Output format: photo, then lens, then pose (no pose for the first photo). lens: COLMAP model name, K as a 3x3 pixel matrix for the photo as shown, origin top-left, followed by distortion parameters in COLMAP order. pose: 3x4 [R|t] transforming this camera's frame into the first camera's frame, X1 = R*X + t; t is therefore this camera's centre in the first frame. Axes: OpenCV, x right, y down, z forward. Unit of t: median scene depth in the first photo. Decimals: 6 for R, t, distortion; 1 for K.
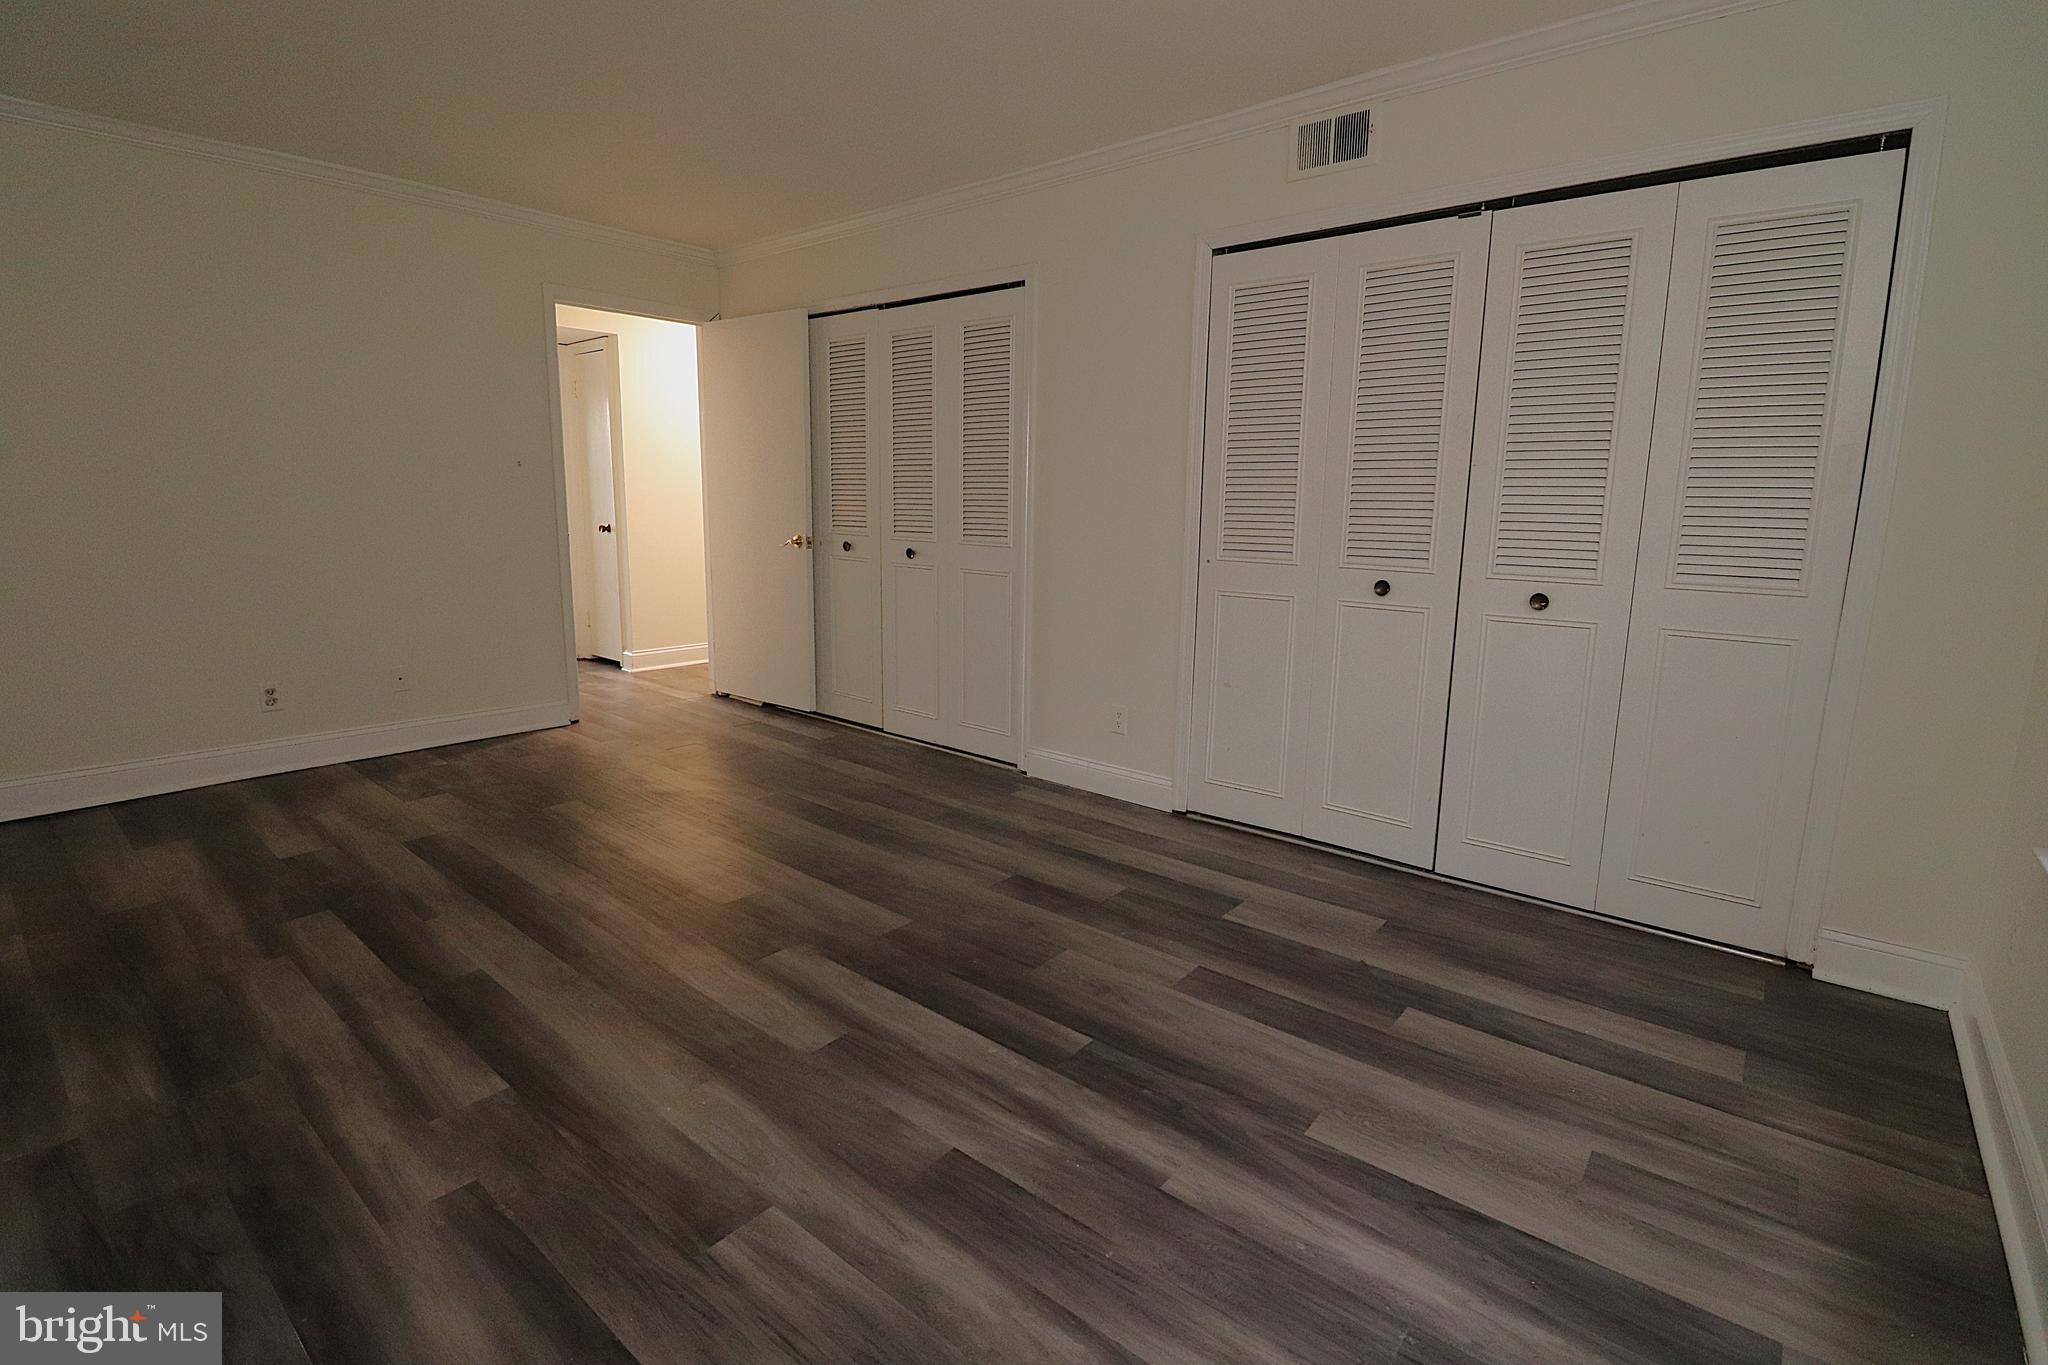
lens RADIAL K [[950.3, 0, 1020.6], [0, 950.3, 658.2], [0, 0, 1]] dist [0.002357, -0.011528]
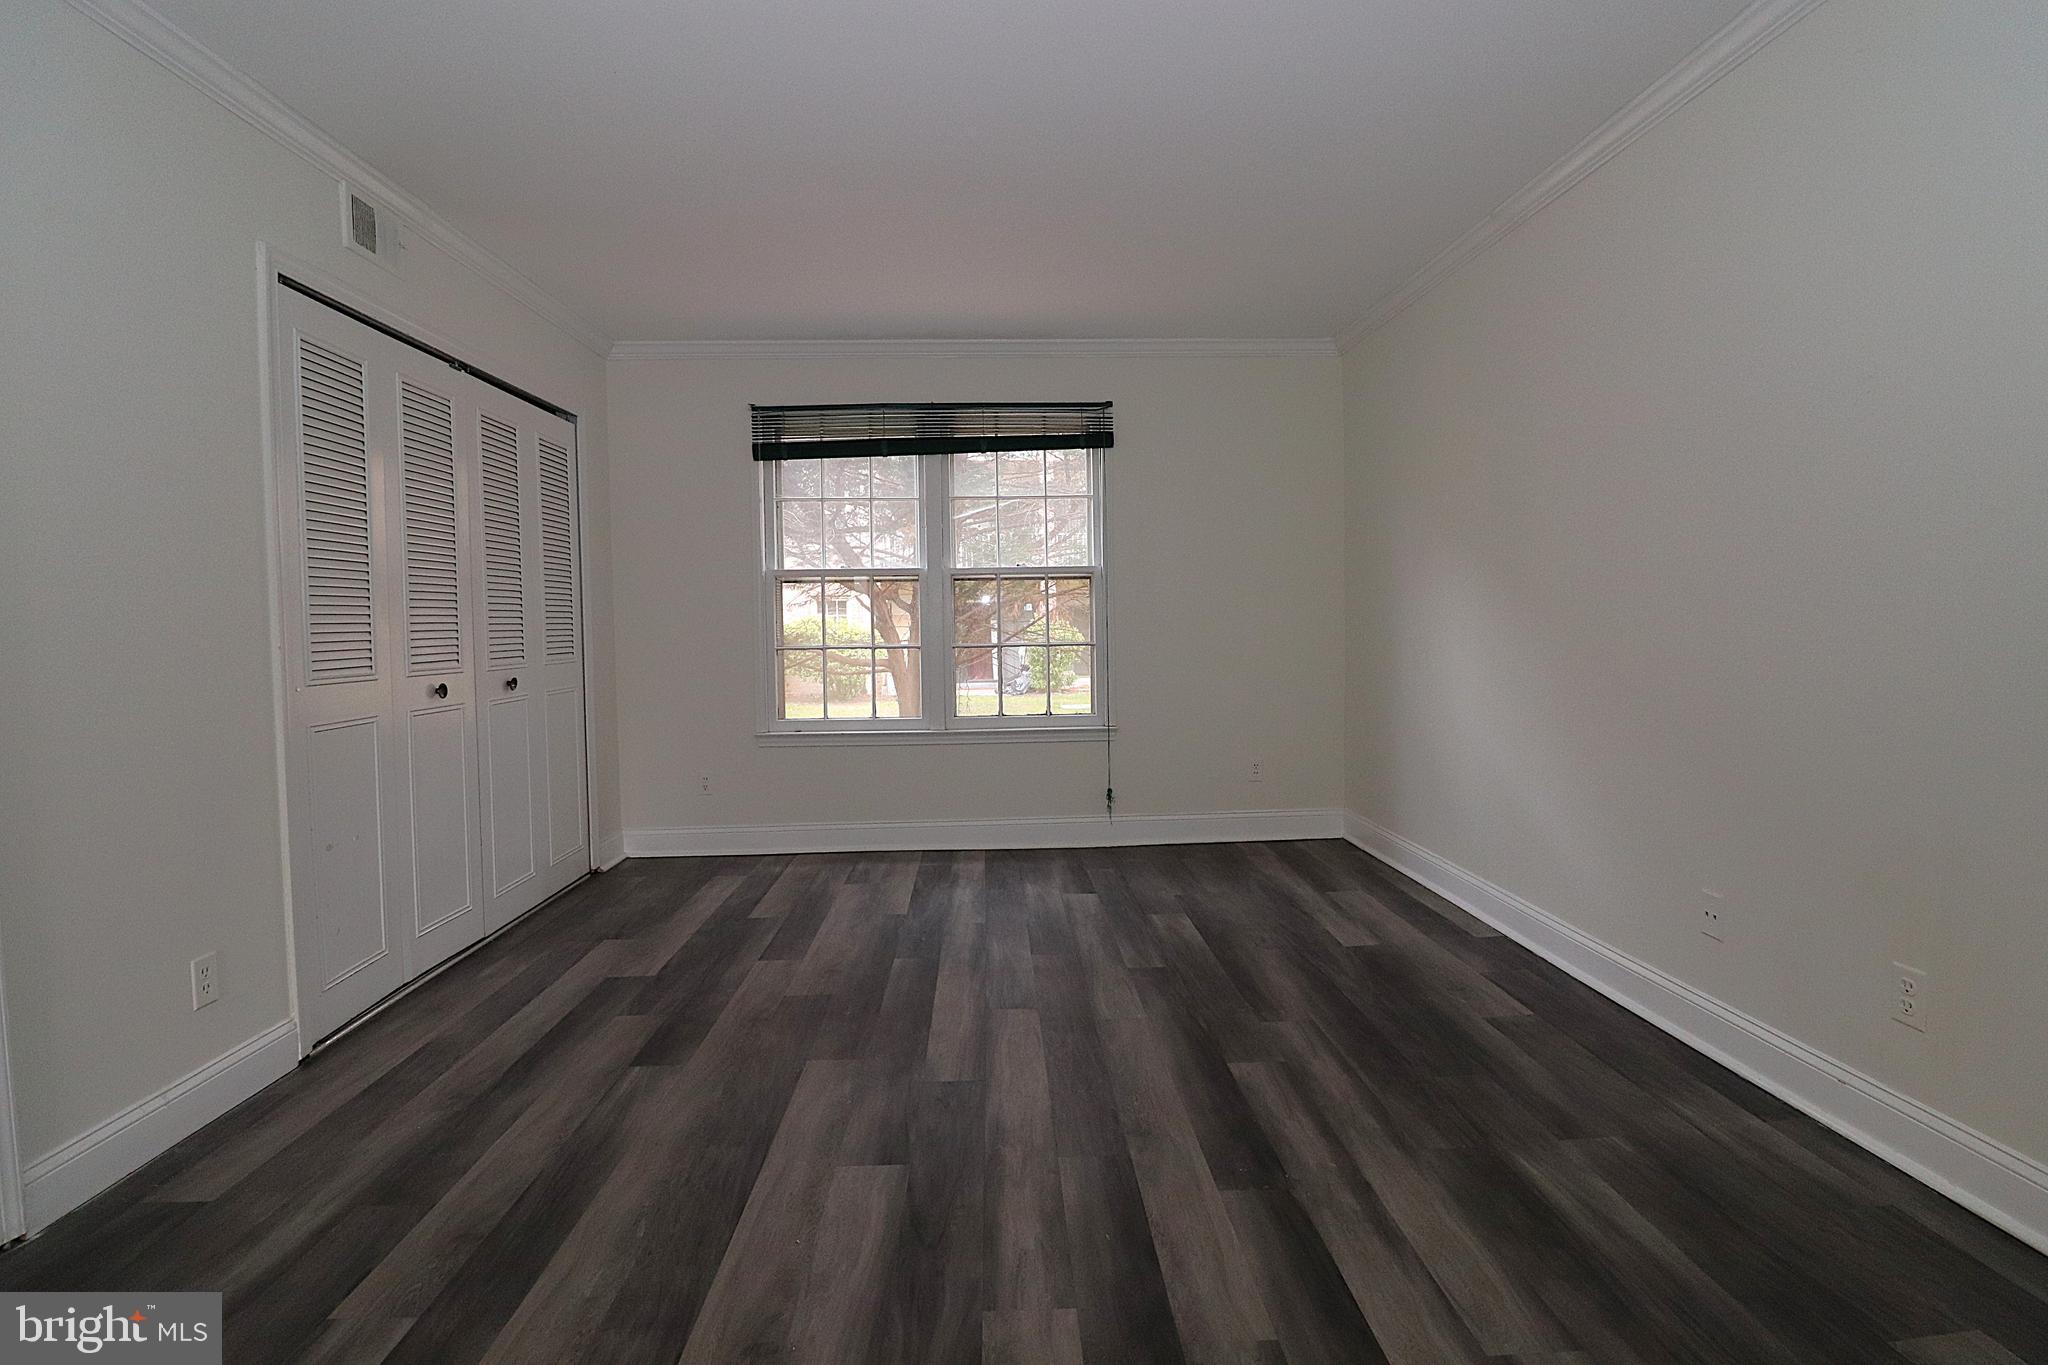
lens RADIAL K [[950.3, 0, 1020.6], [0, 950.3, 658.2], [0, 0, 1]] dist [0.002357, -0.011528]
pose [[-0.667829, -0.031997, 0.743627, -0.913708], [0.130876, 0.978462, 0.159637, -0.217548], [-0.732718, 0.203933, -0.649257, 1.369711]]
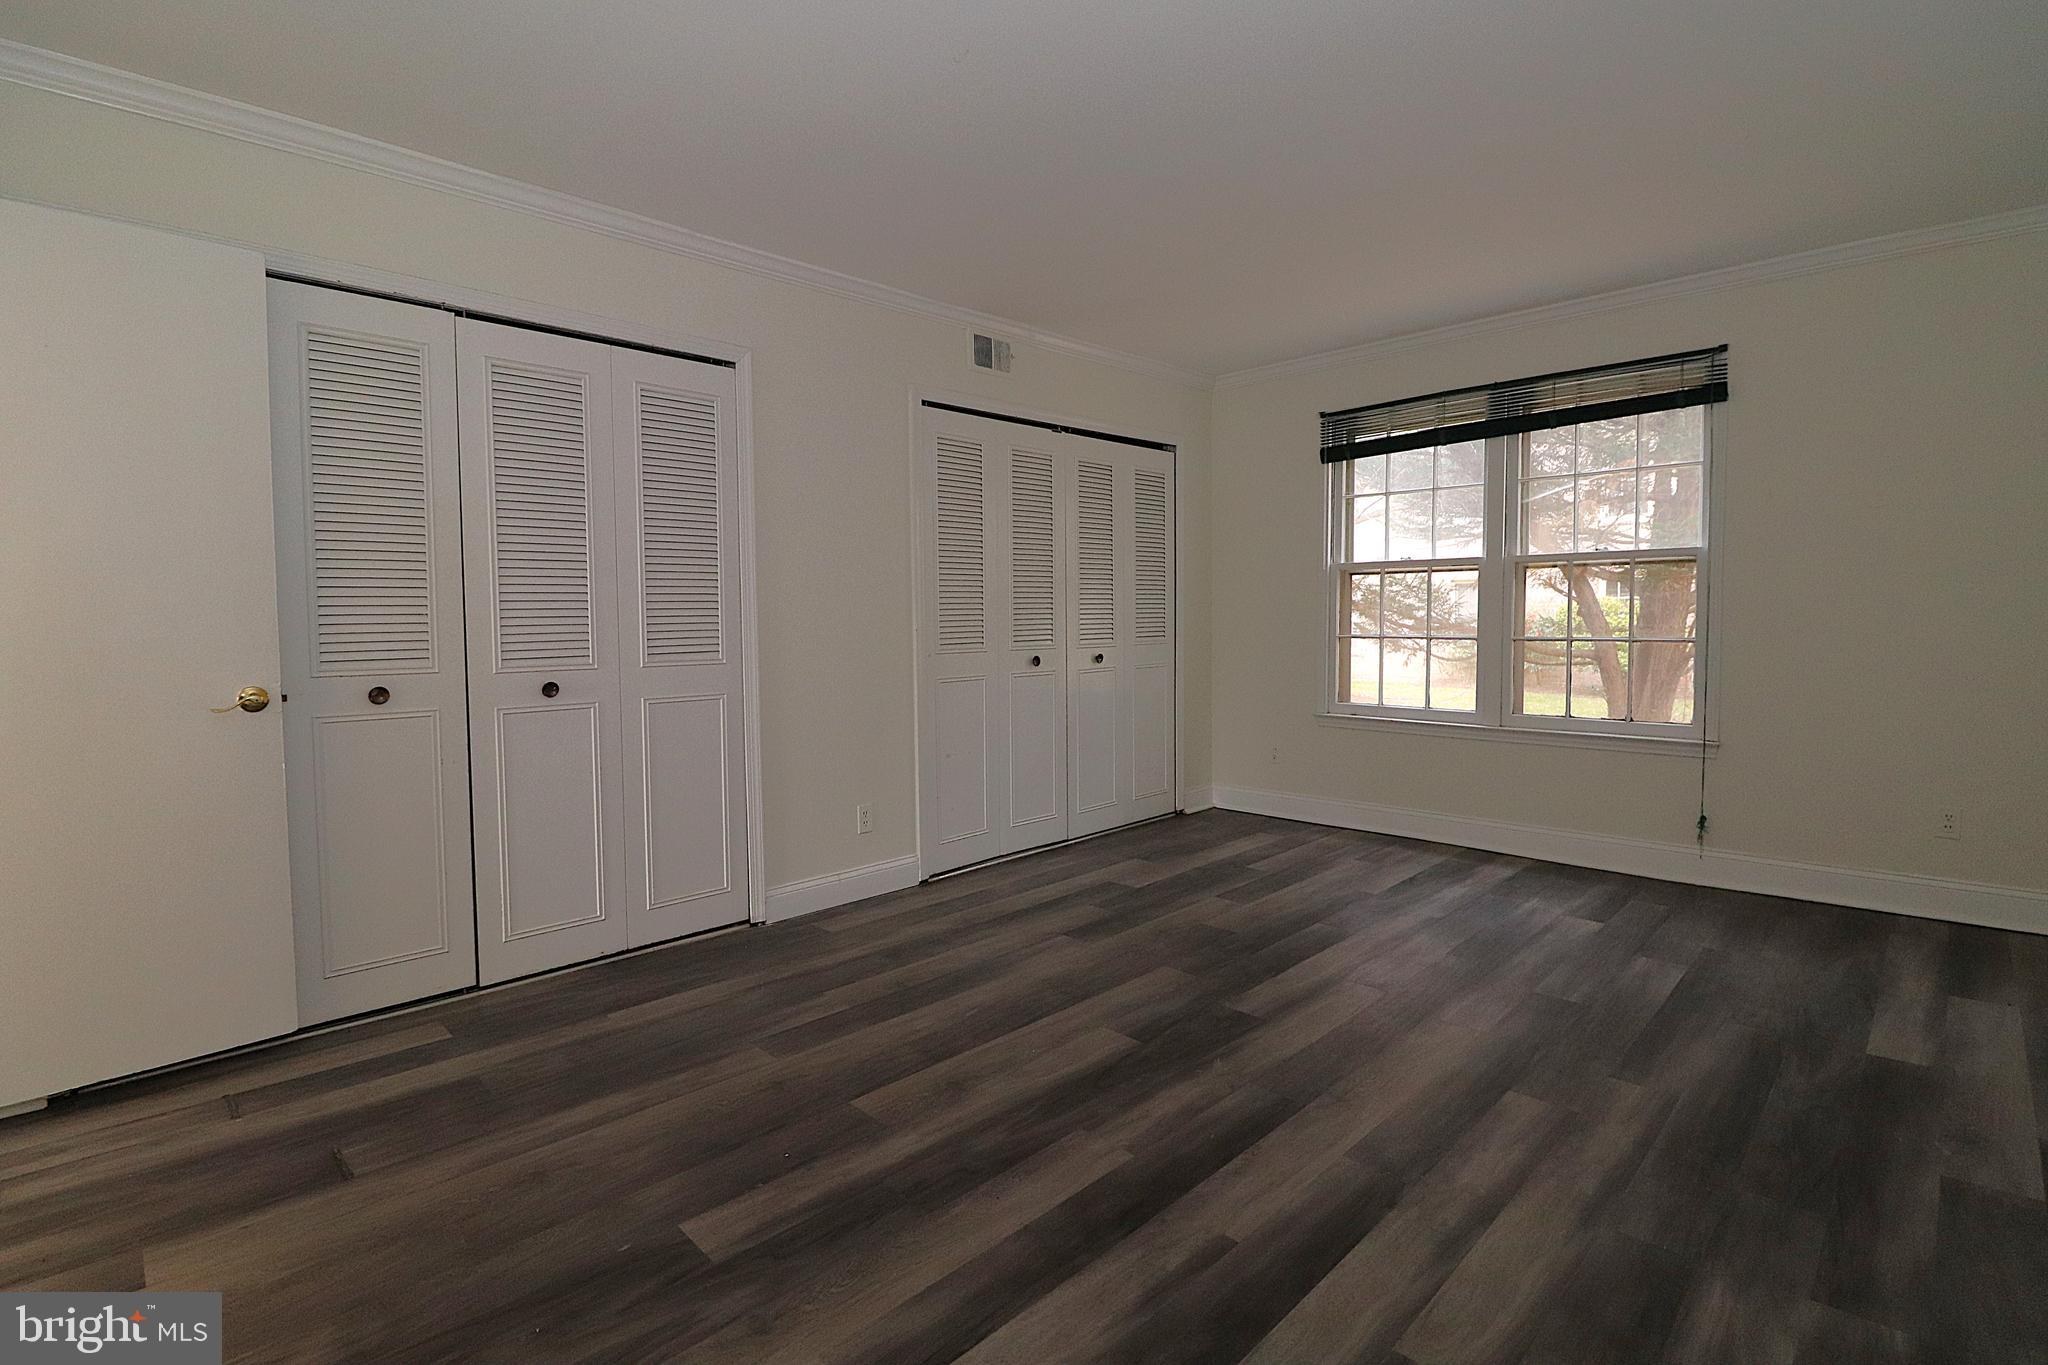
lens RADIAL K [[950.3, 0, 1020.6], [0, 950.3, 658.2], [0, 0, 1]] dist [0.002357, -0.011528]
pose [[0.087815, -0.062046, 0.994203, -1.246099], [0.178866, 0.982819, 0.045537, -0.170478], [-0.979947, 0.173830, 0.097404, 1.000206]]
